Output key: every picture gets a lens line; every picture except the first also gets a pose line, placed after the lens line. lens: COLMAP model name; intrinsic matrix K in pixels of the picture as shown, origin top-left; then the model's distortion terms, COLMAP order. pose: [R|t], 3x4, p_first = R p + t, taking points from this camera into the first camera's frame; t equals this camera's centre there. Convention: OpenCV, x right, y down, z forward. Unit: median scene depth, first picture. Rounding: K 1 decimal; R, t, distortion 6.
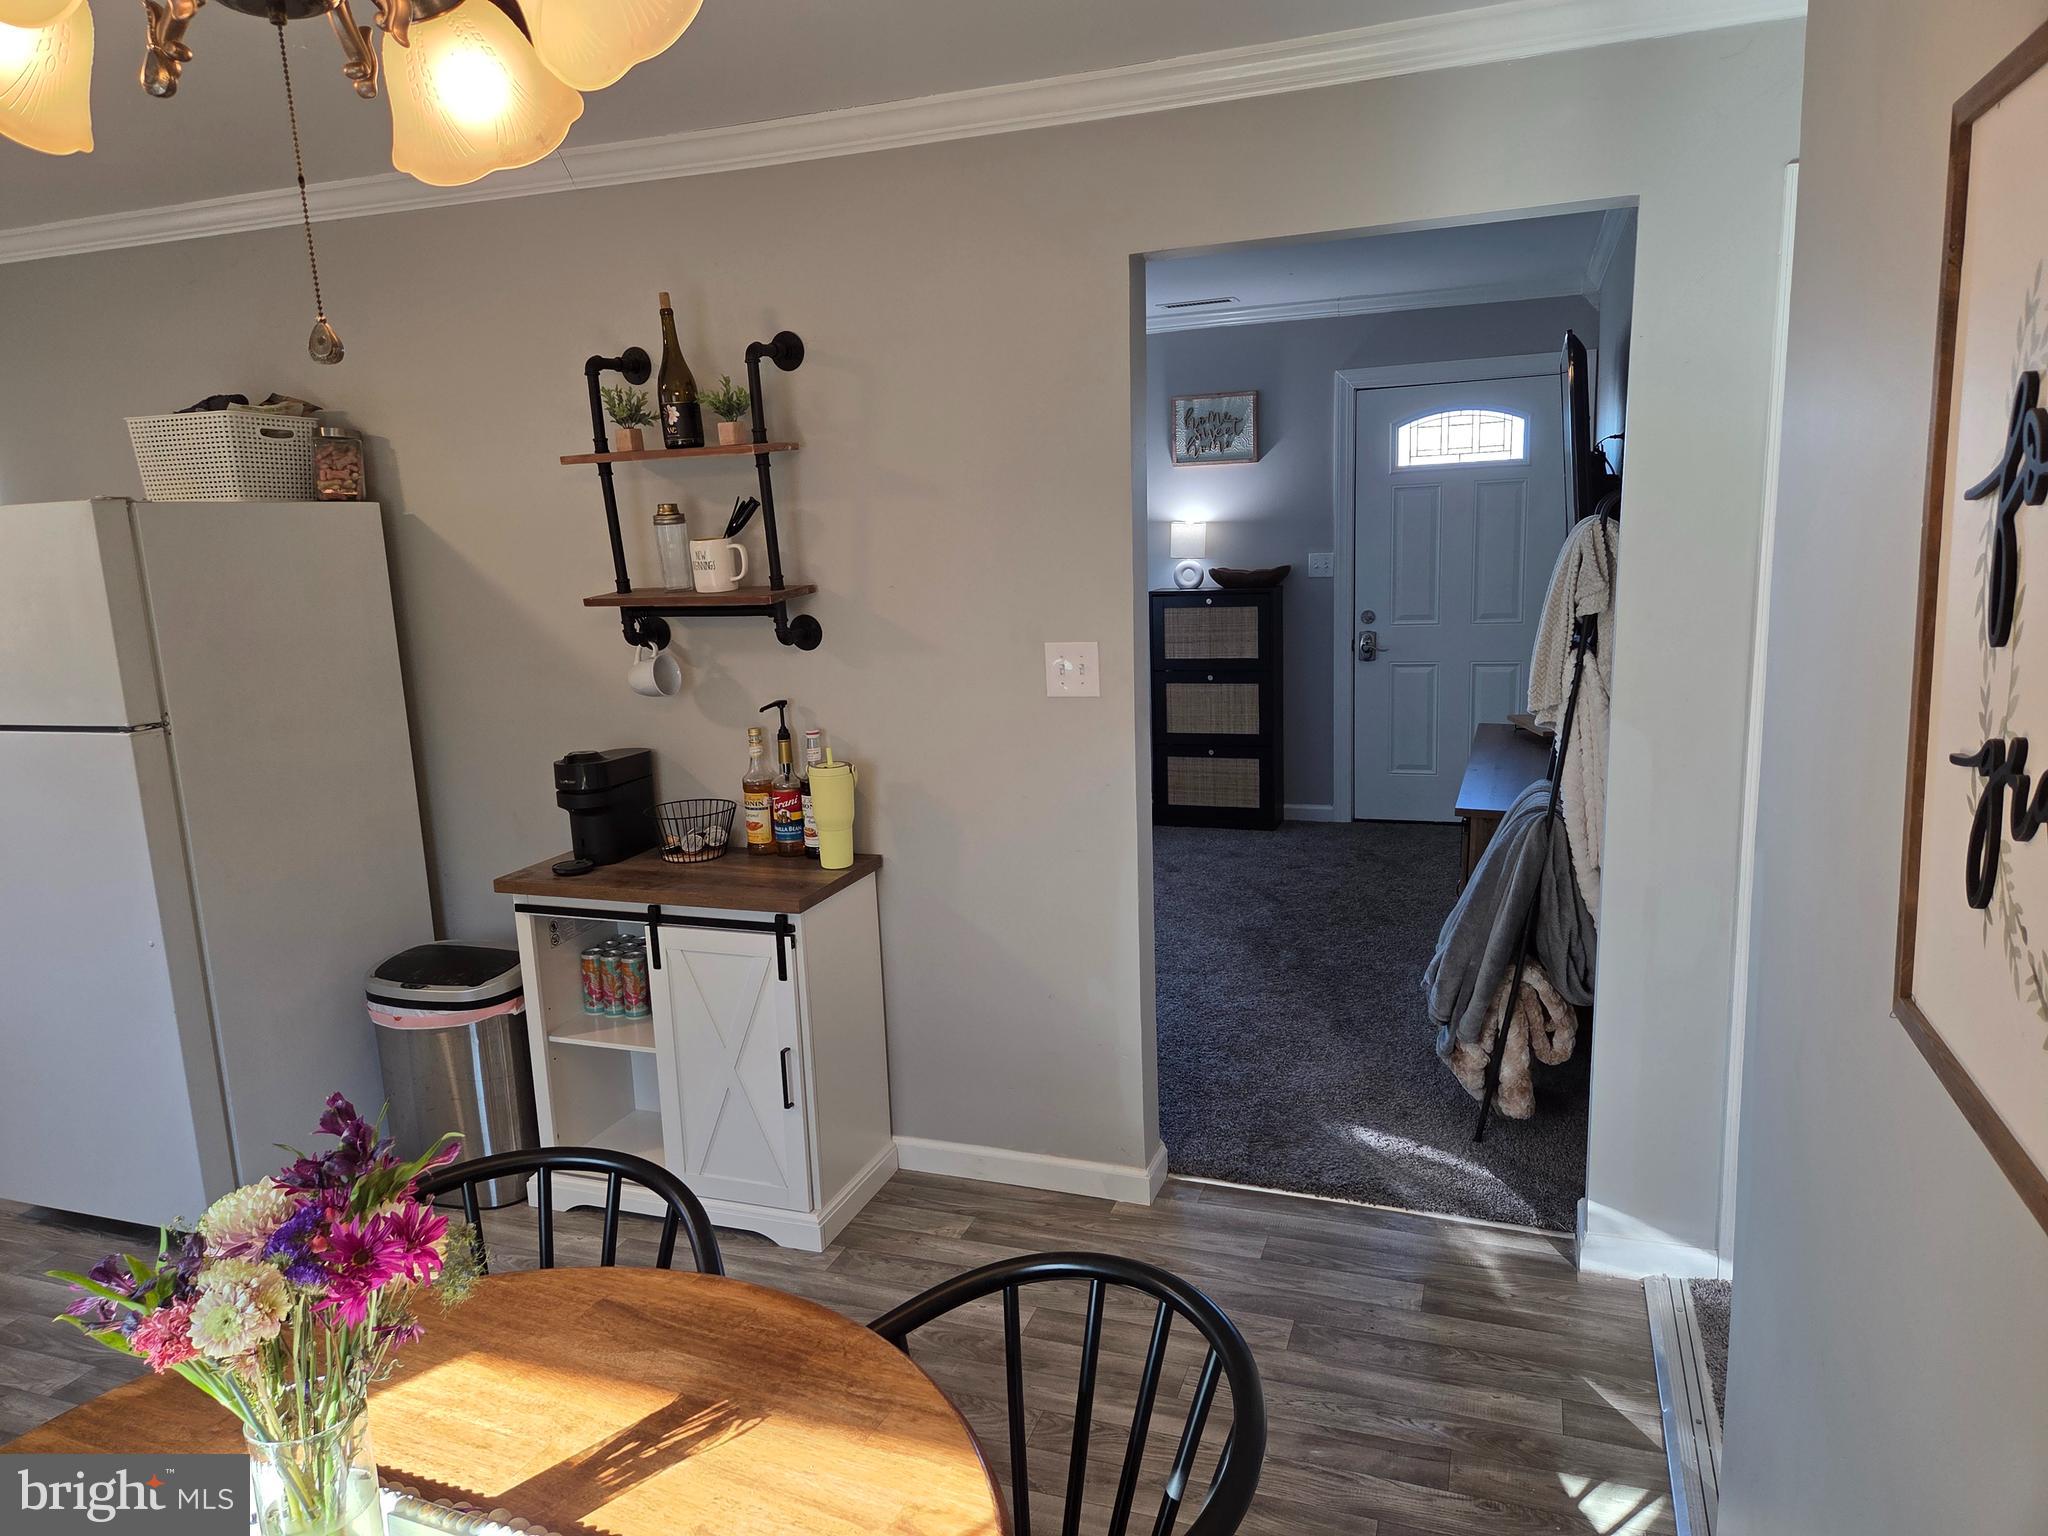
lens RADIAL K [[1353.3, 0, 1025.0], [0, 1353.3, 782.9], [0, 0, 1]] dist [0.073811, -0.066479]
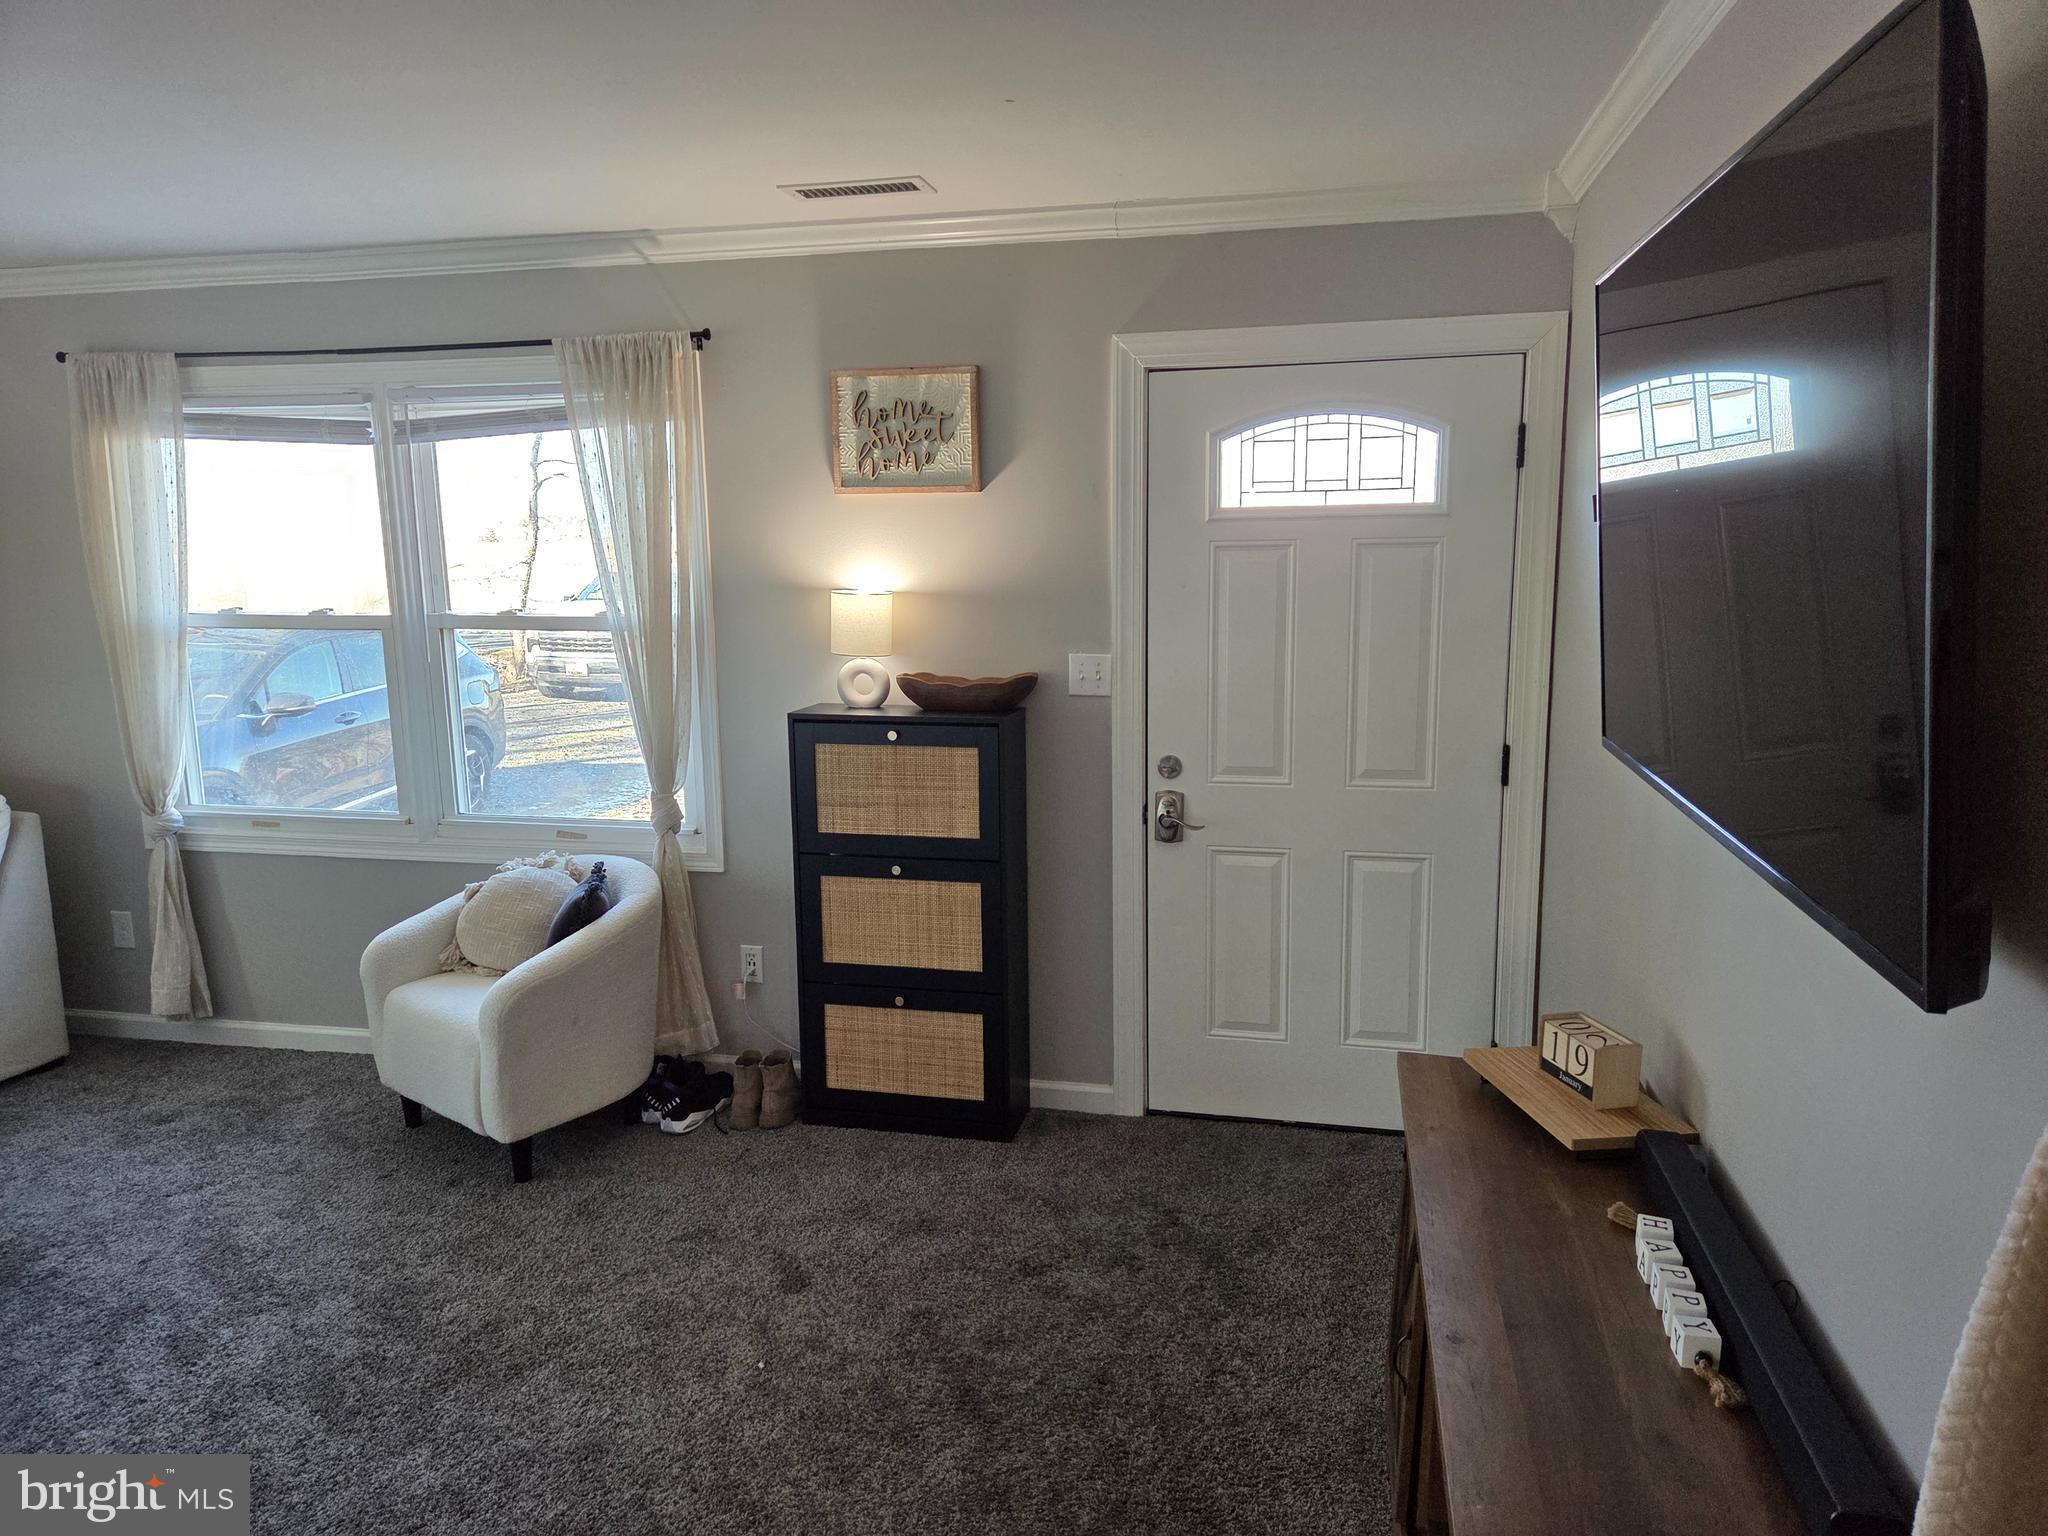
lens RADIAL K [[1353.3, 0, 1016.7], [0, 1353.3, 771.3], [0, 0, 1]] dist [0.073811, -0.066479]
pose [[0.991347, 0.010984, 0.130804, 0.232975], [-0.005678, 0.999148, -0.040872, -0.198323], [-0.131142, 0.039776, 0.990565, 0.911778]]
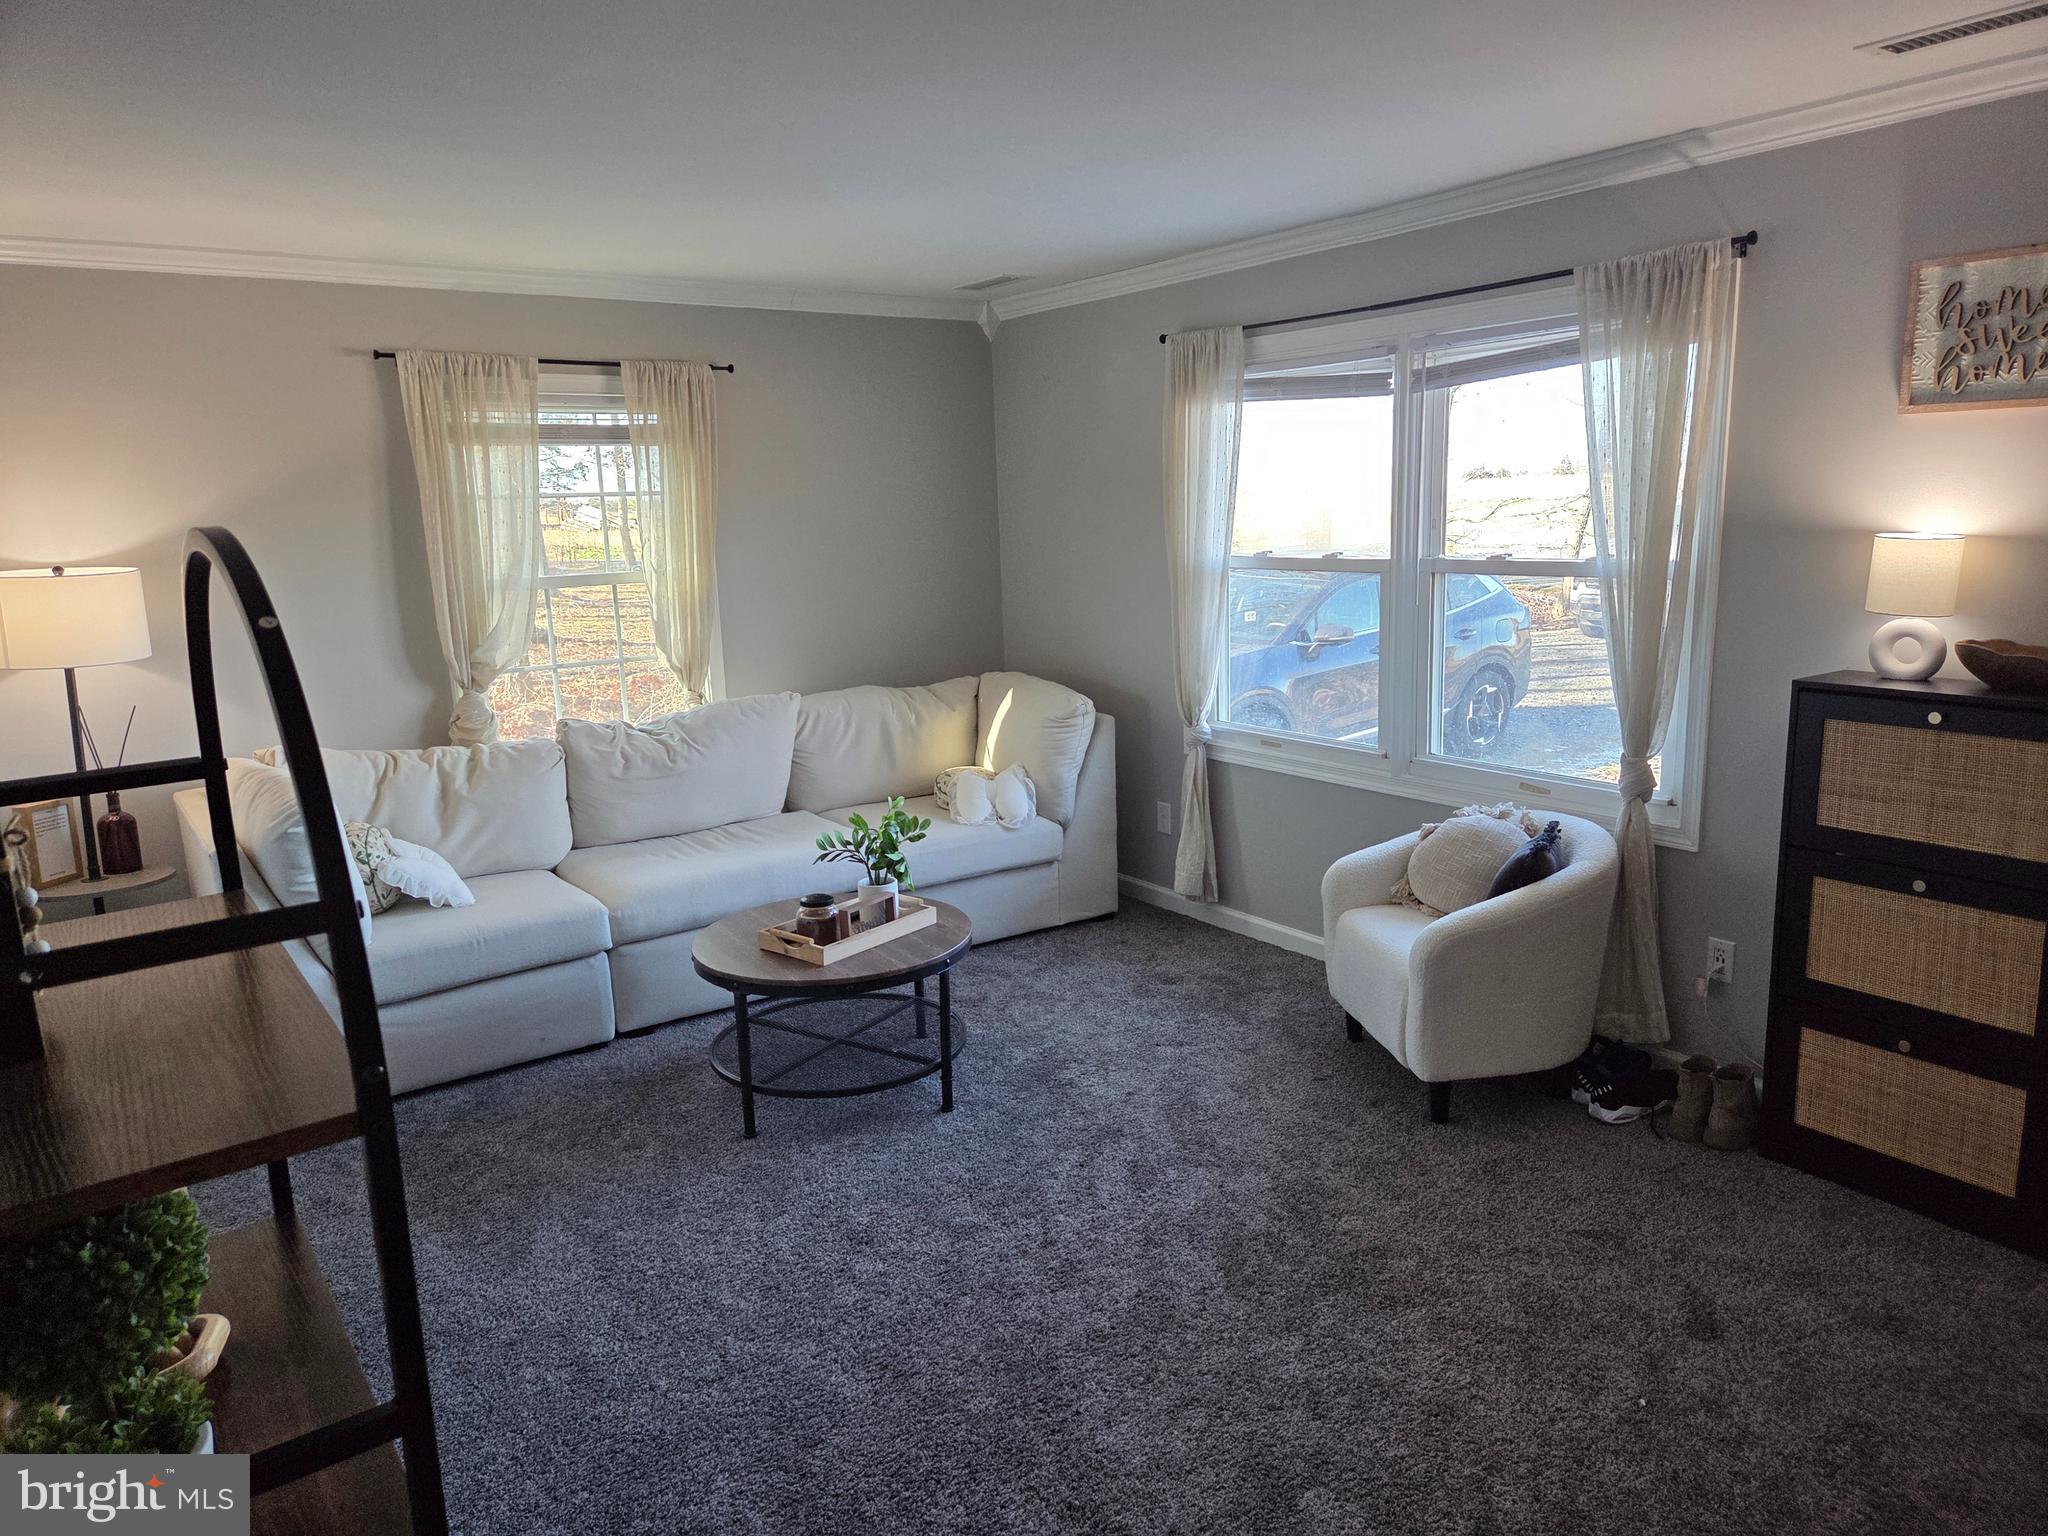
lens RADIAL K [[1353.3, 0, 1020.3], [0, 1353.3, 766.9], [0, 0, 1]] dist [0.073811, -0.066479]
pose [[0.822254, 0.126988, -0.554772, 0.290817], [-0.119099, 0.991600, 0.050456, -0.215514], [0.556519, 0.024585, 0.830471, 0.946322]]
